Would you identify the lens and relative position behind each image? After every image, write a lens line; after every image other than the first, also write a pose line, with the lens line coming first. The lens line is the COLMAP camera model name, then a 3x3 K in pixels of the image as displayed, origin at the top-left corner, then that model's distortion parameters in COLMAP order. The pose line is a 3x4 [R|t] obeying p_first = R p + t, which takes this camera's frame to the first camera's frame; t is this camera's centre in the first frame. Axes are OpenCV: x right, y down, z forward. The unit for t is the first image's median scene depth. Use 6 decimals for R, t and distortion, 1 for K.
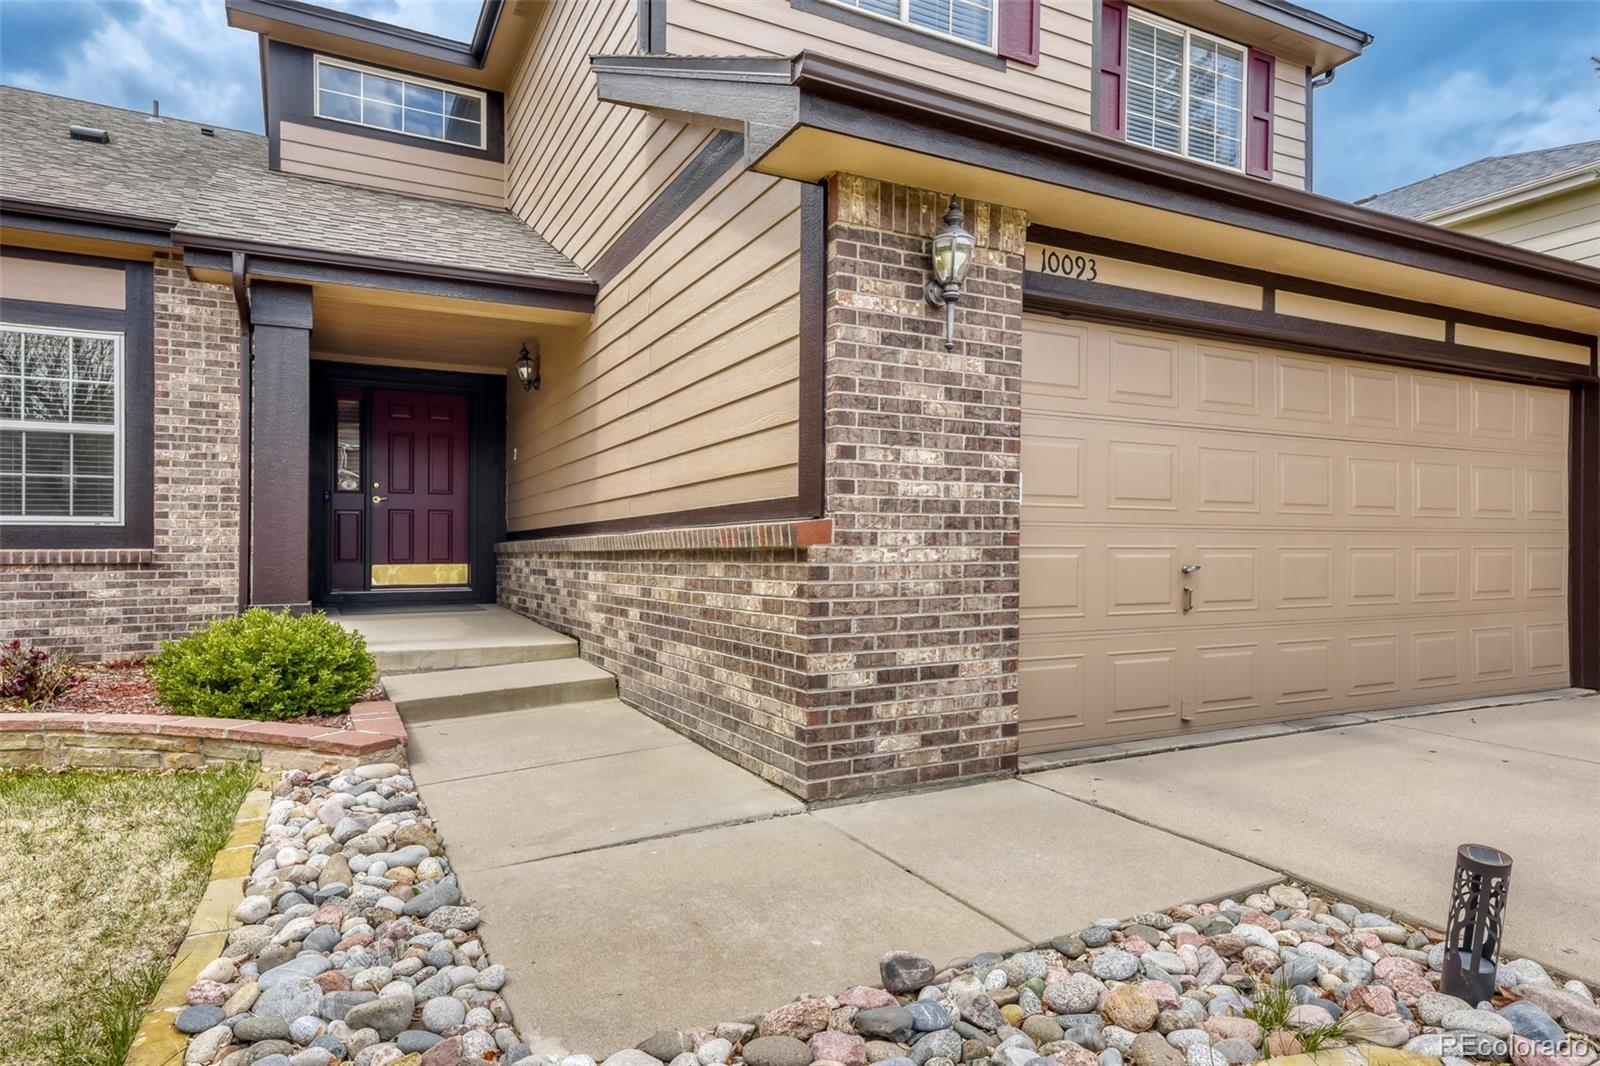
lens RADIAL K [[923.8, 0, 800.0], [0, 923.8, 533.0], [0, 0, 1]] dist [0.020634, -0.000729]
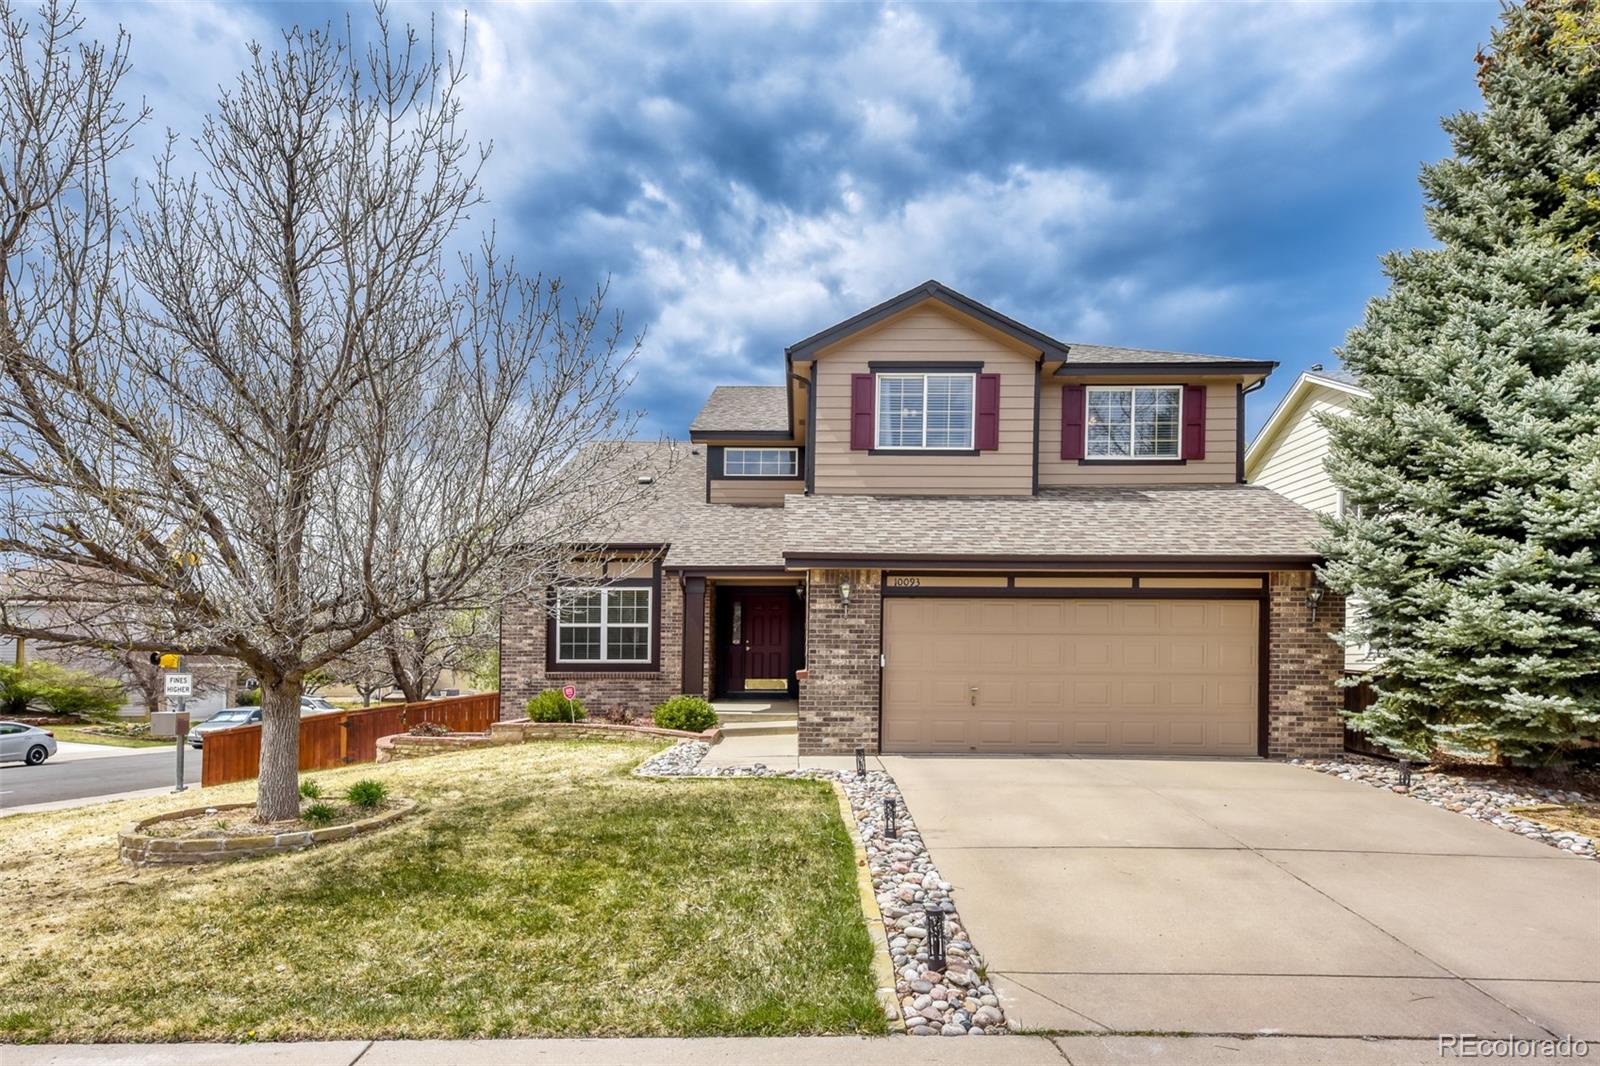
lens RADIAL K [[1030.6, 0, 800.0], [0, 1030.6, 533.0], [0, 0, 1]] dist [0.017761, 0.000175]
pose [[0.873244, -0.051630, -0.484540, 1.541814], [0.002459, 0.994825, -0.101571, -0.112408], [0.487276, 0.087505, 0.868852, -1.945072]]
